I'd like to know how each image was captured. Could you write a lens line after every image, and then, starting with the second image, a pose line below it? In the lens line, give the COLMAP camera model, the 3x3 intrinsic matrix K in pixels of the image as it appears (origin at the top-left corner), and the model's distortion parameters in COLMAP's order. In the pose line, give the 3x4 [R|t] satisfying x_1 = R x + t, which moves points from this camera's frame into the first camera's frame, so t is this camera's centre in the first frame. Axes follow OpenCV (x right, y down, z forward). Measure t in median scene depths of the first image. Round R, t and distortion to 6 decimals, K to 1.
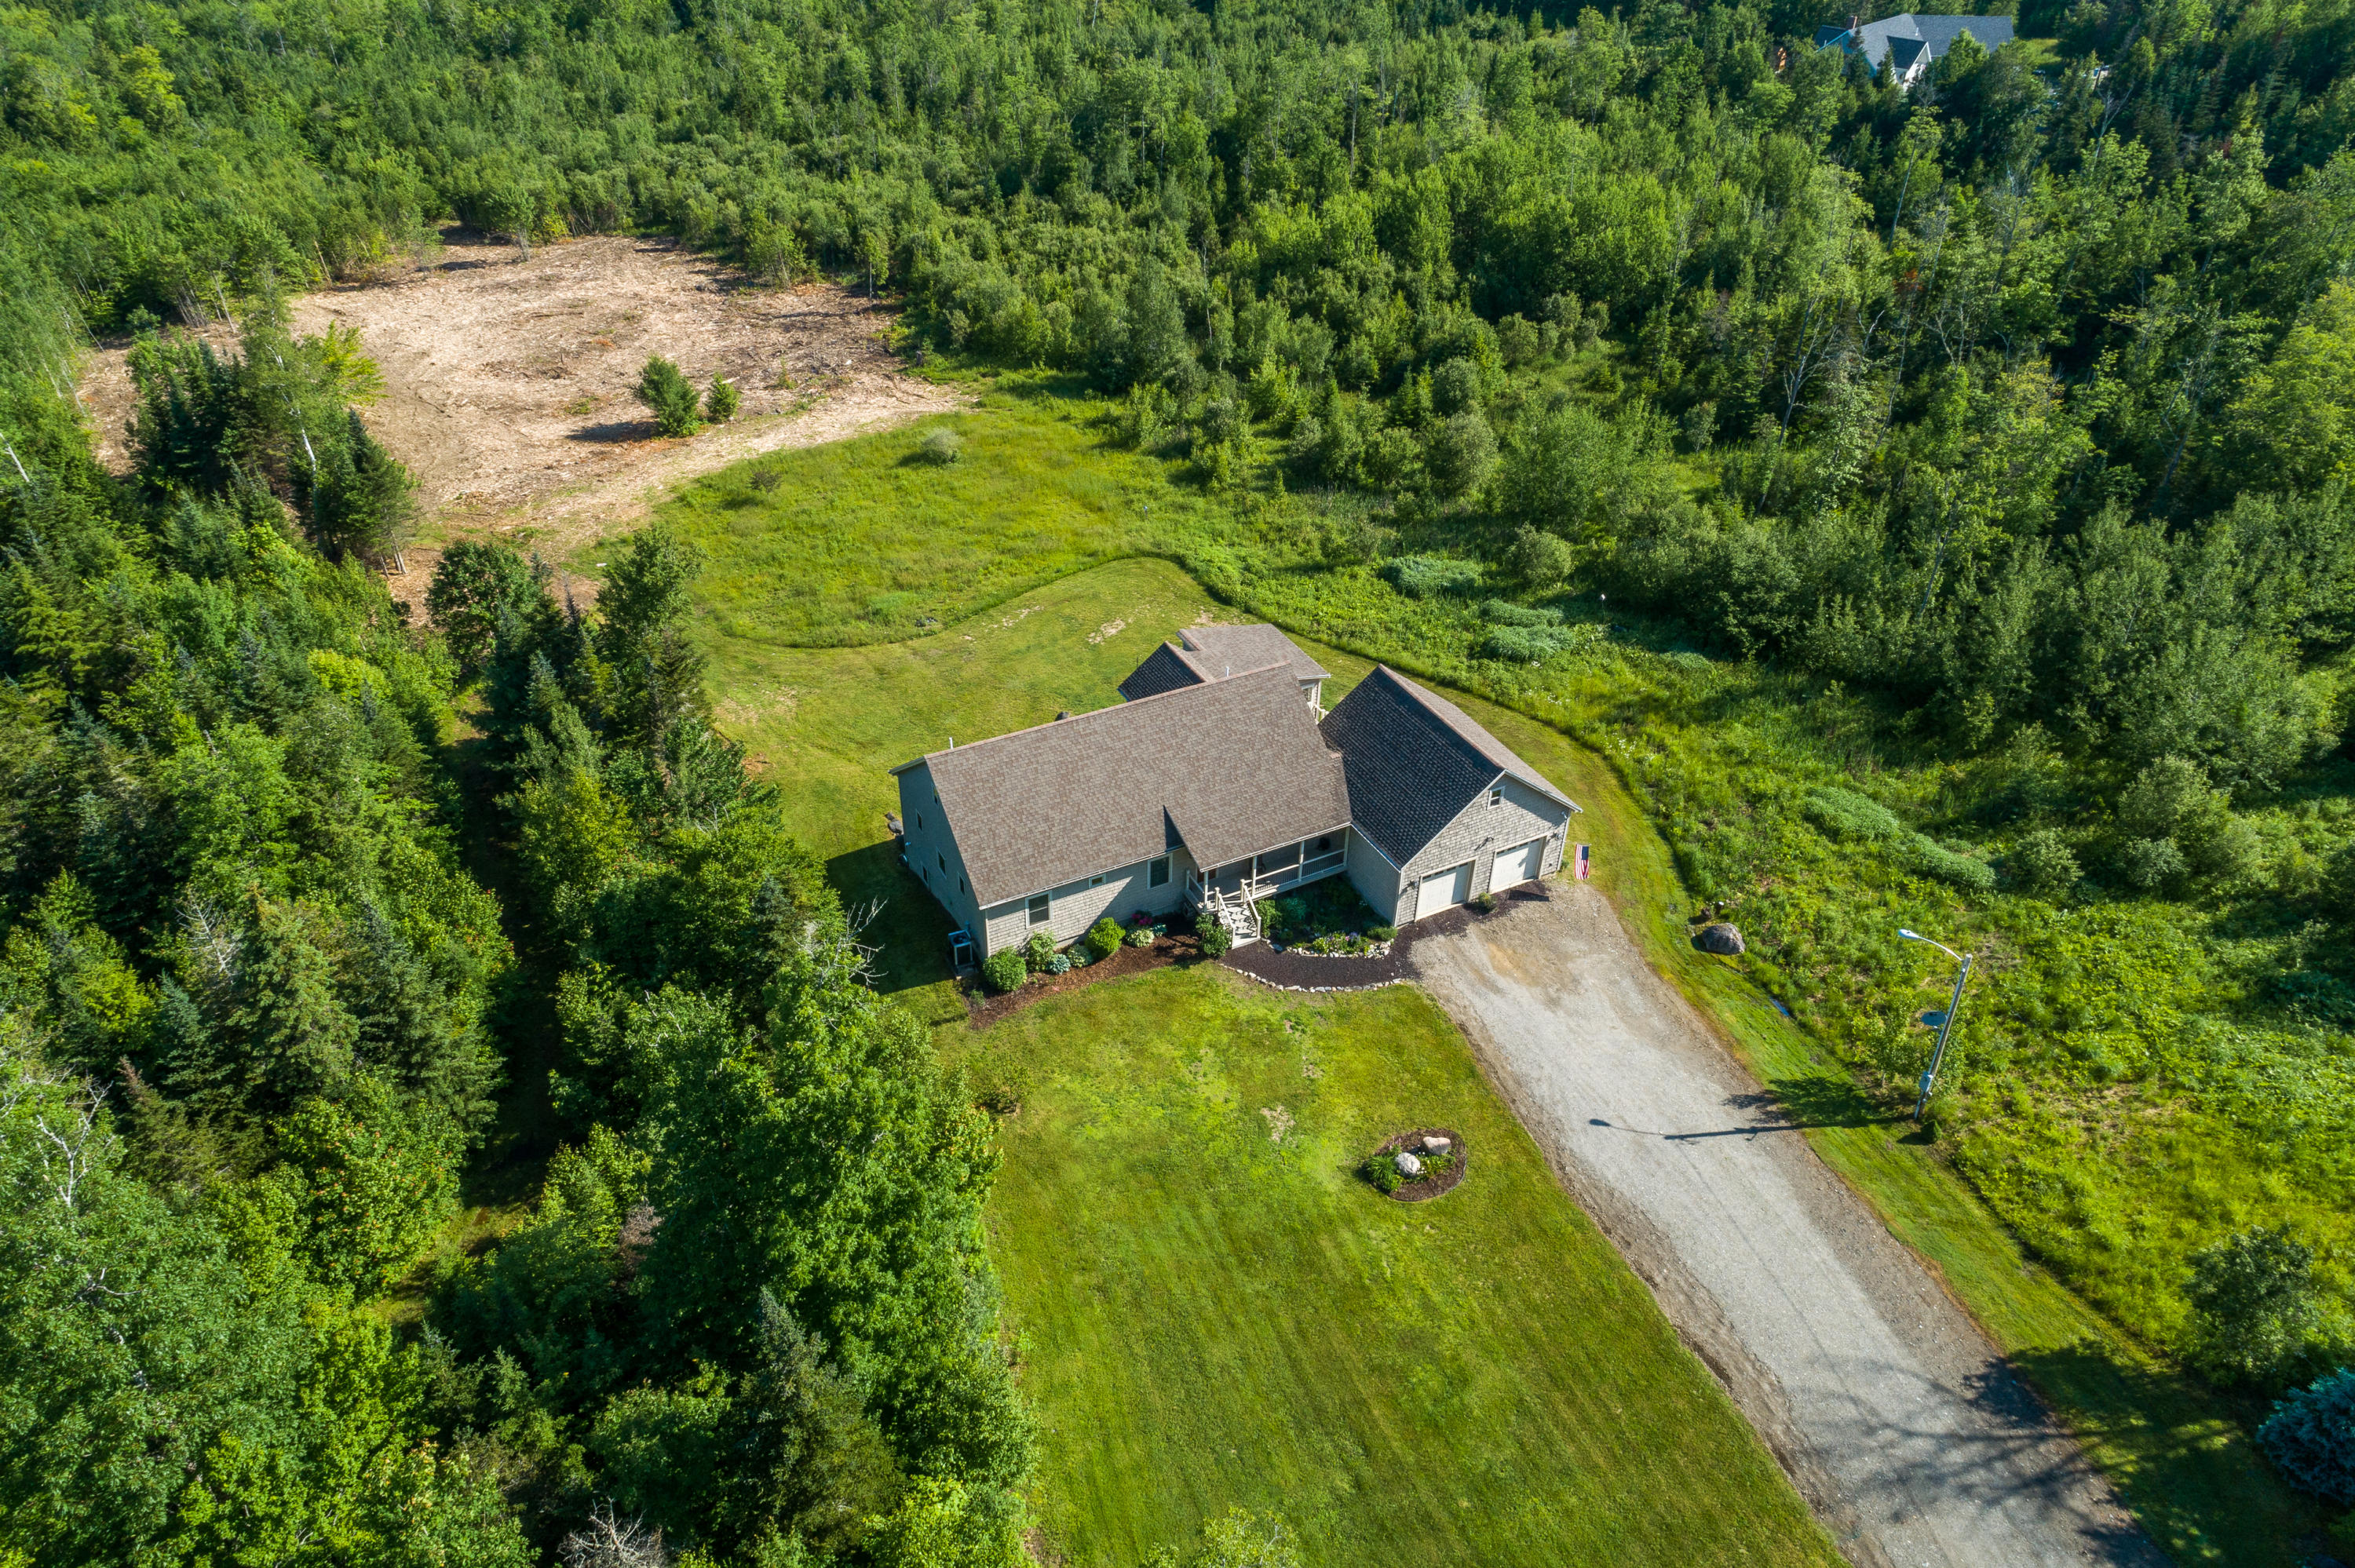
lens RADIAL K [[1609.3, 0, 1166.0], [0, 1609.3, 787.3], [0, 0, 1]] dist [-0.000130, 0.011649]
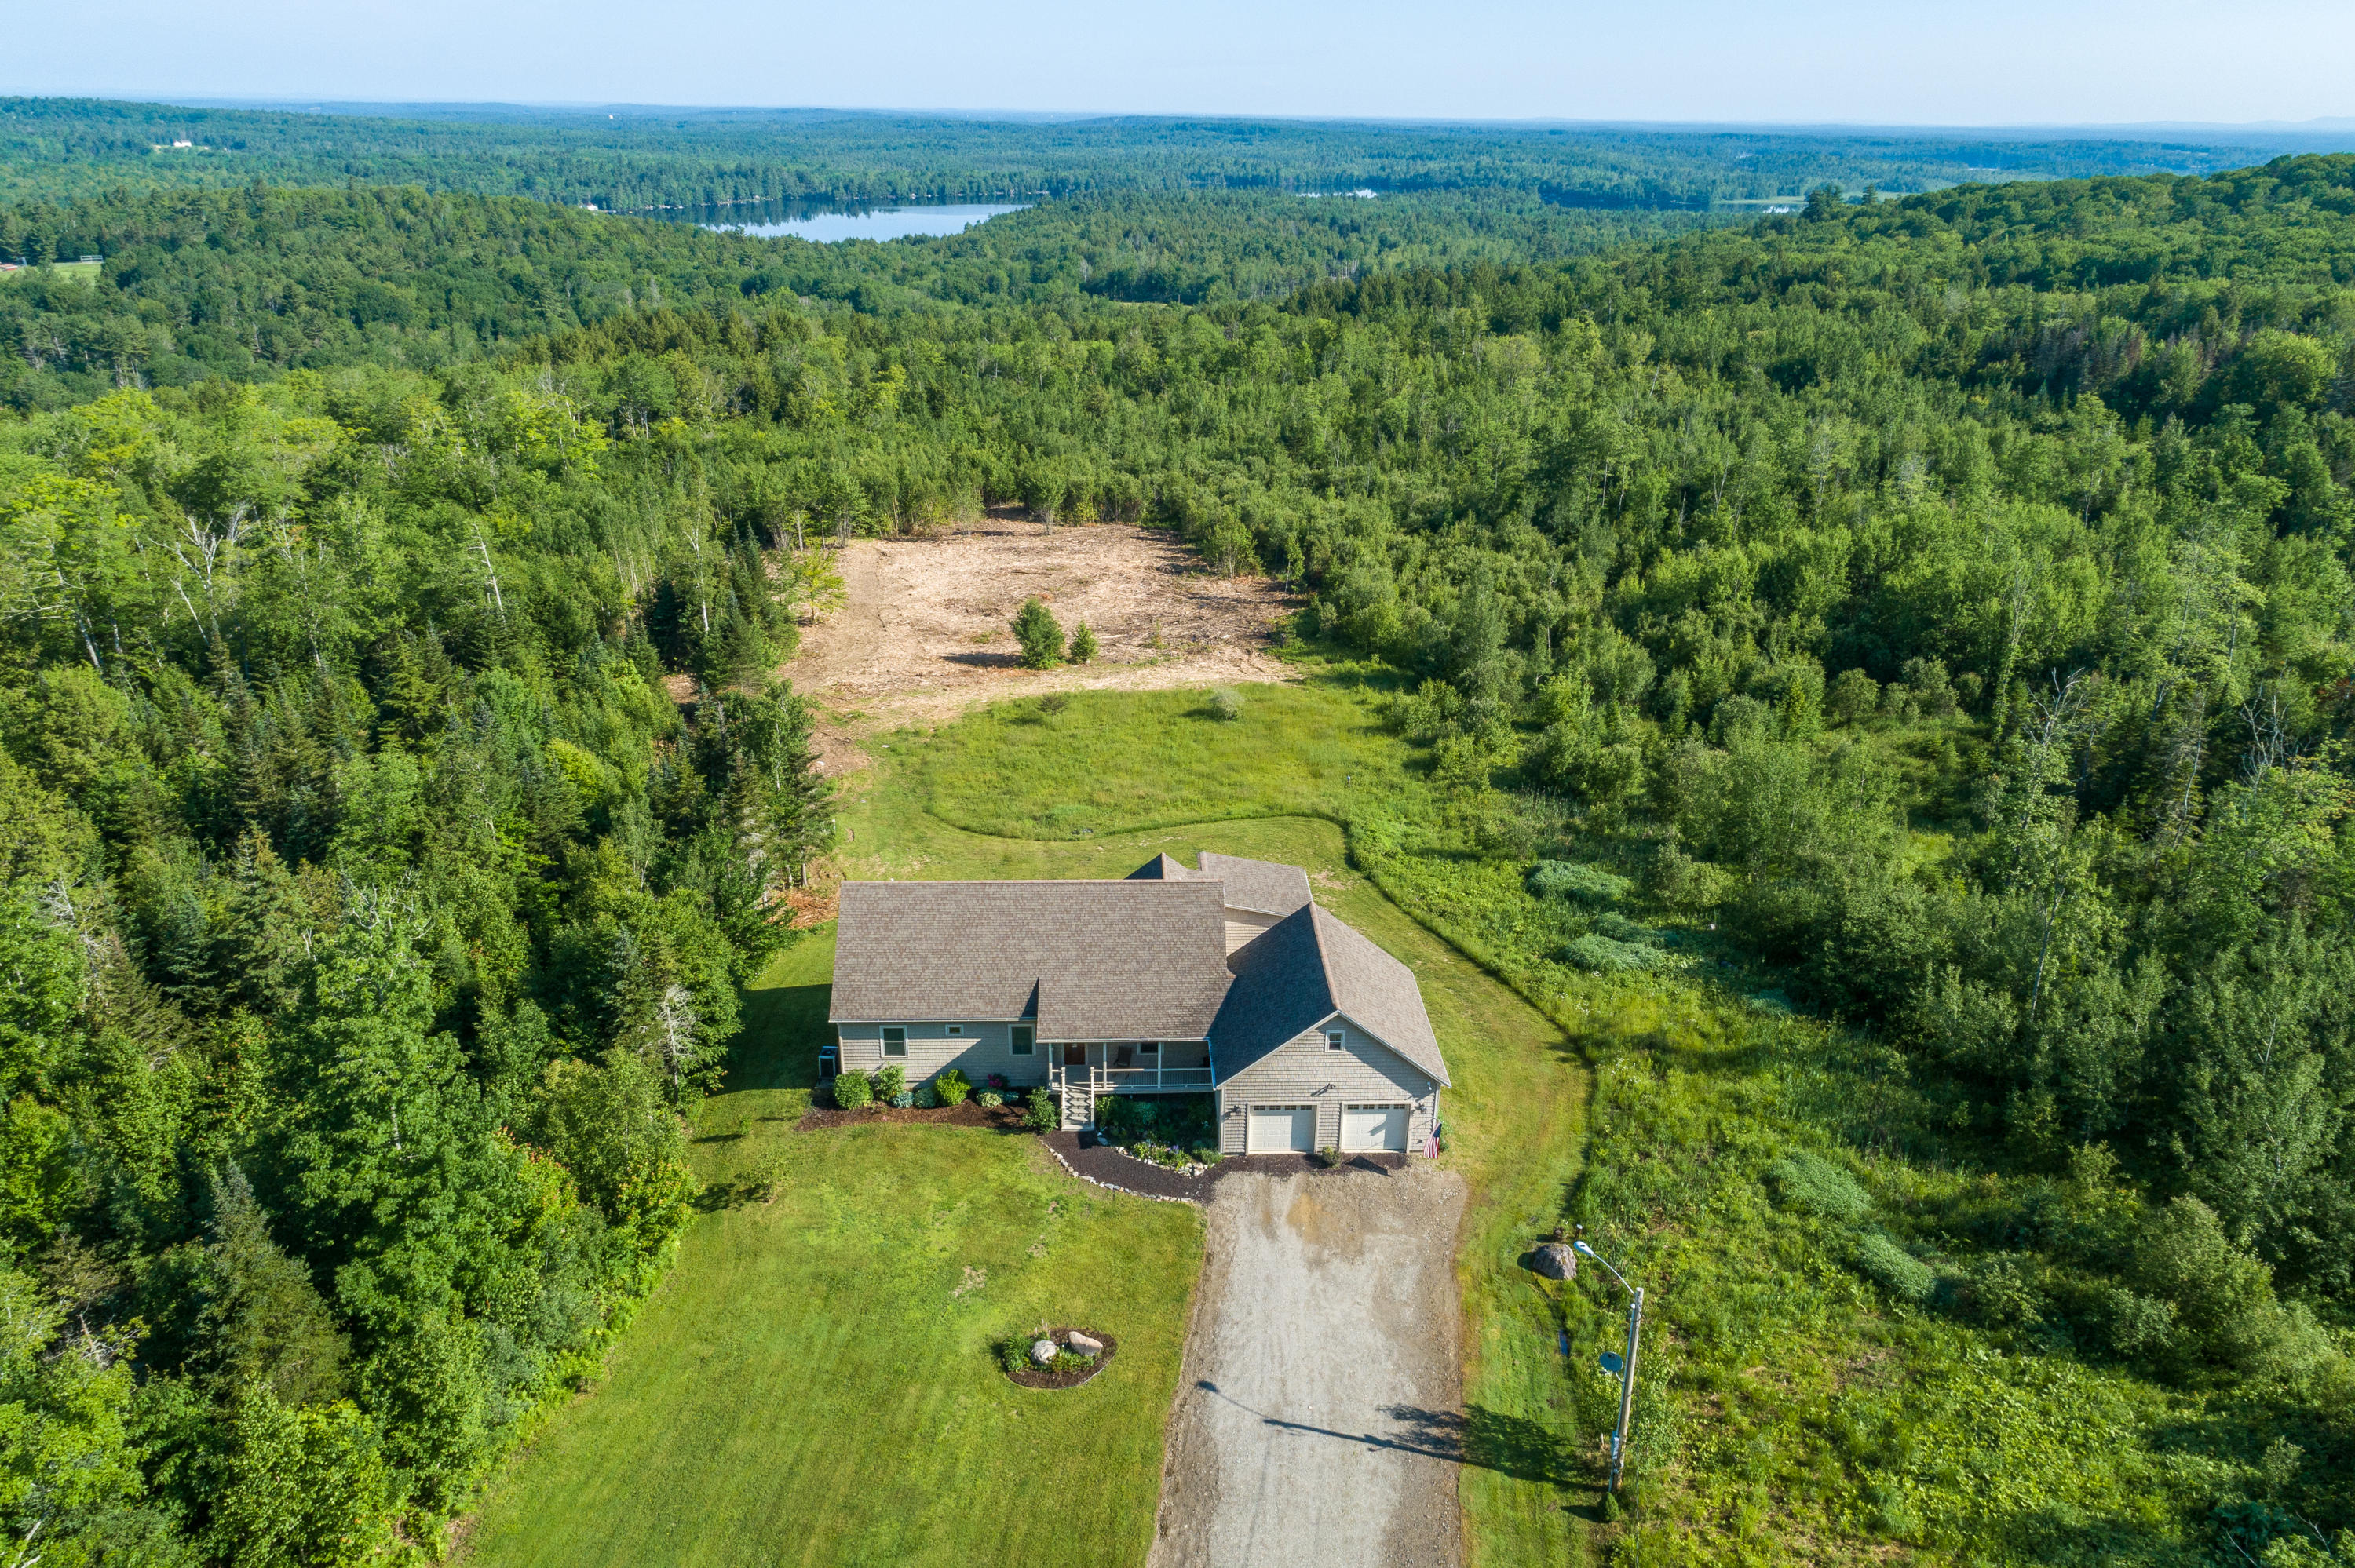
lens RADIAL K [[1609.3, 0, 1195.5], [0, 1609.3, 789.4], [0, 0, 1]] dist [-0.000130, 0.011649]
pose [[0.900790, 0.162885, -0.402548, 0.472517], [-0.246251, 0.955134, -0.164561, 0.039581], [0.357683, 0.247363, 0.900486, 0.062899]]
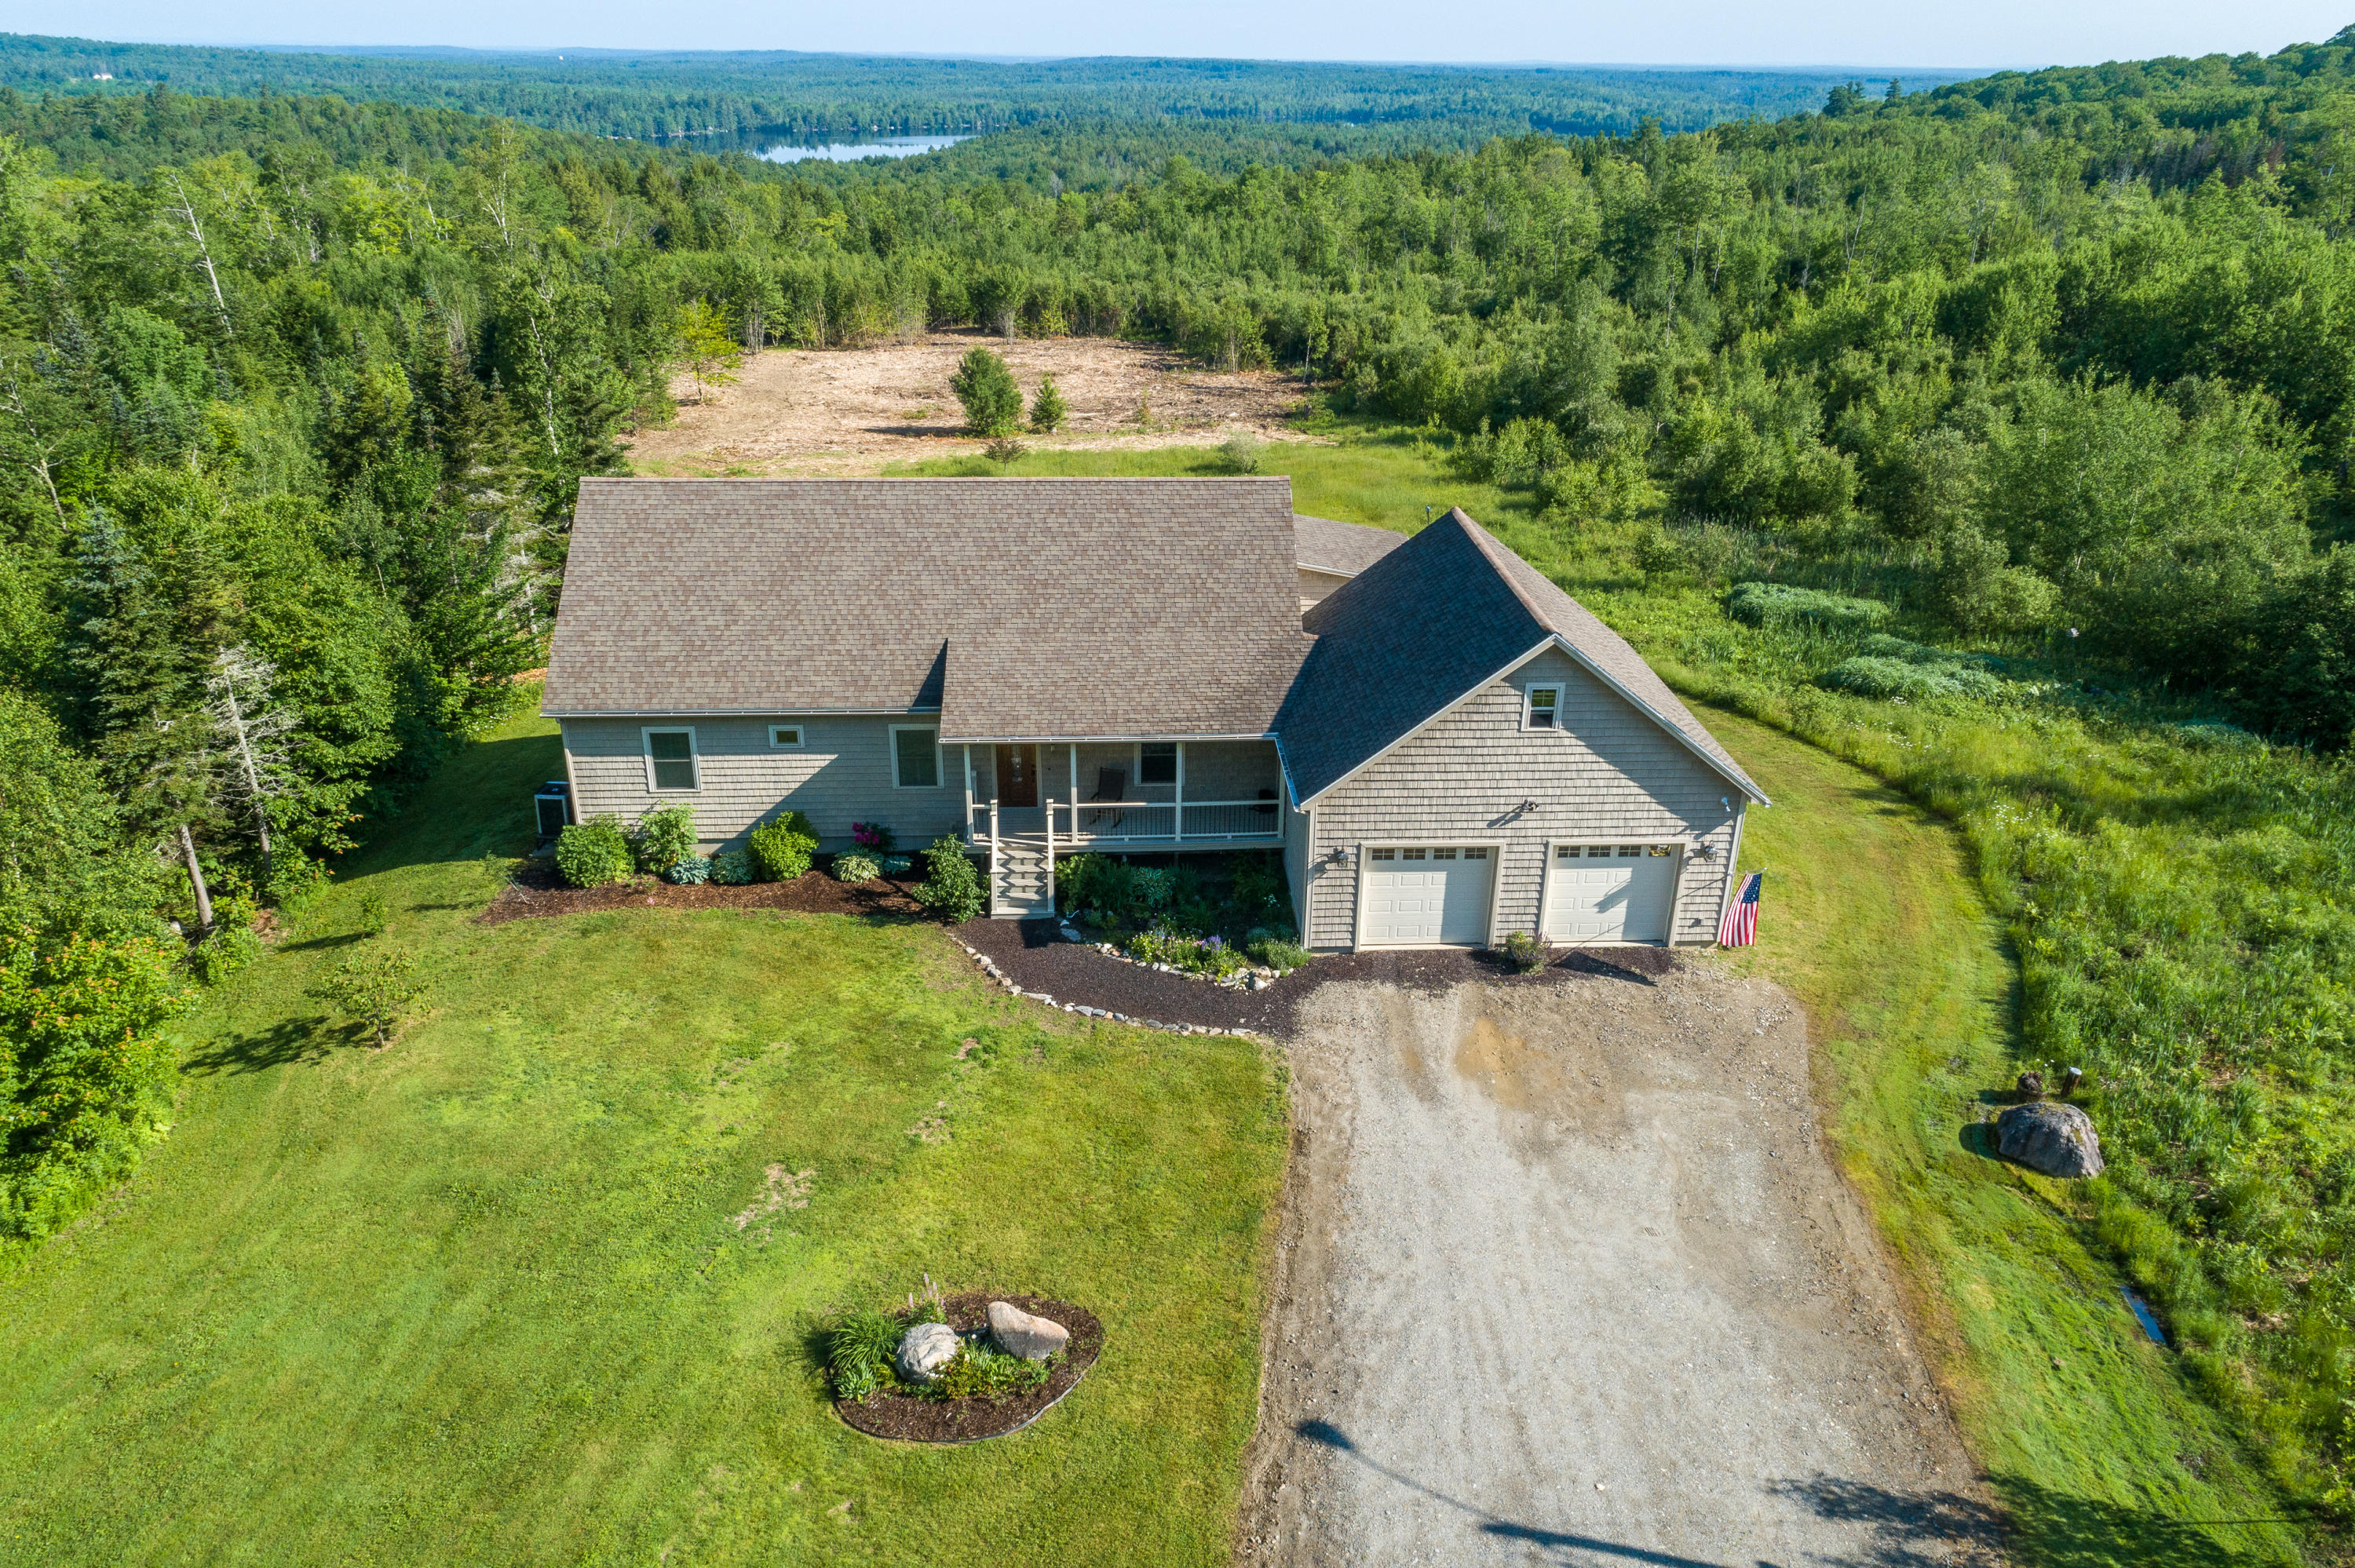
lens RADIAL K [[1609.3, 0, 1196.4], [0, 1609.3, 801.0], [0, 0, 1]] dist [-0.000130, 0.011649]
pose [[0.907659, 0.164057, -0.386316, 0.287179], [-0.236690, 0.960194, -0.148343, 0.121043], [0.346602, 0.226082, 0.910359, 0.519501]]
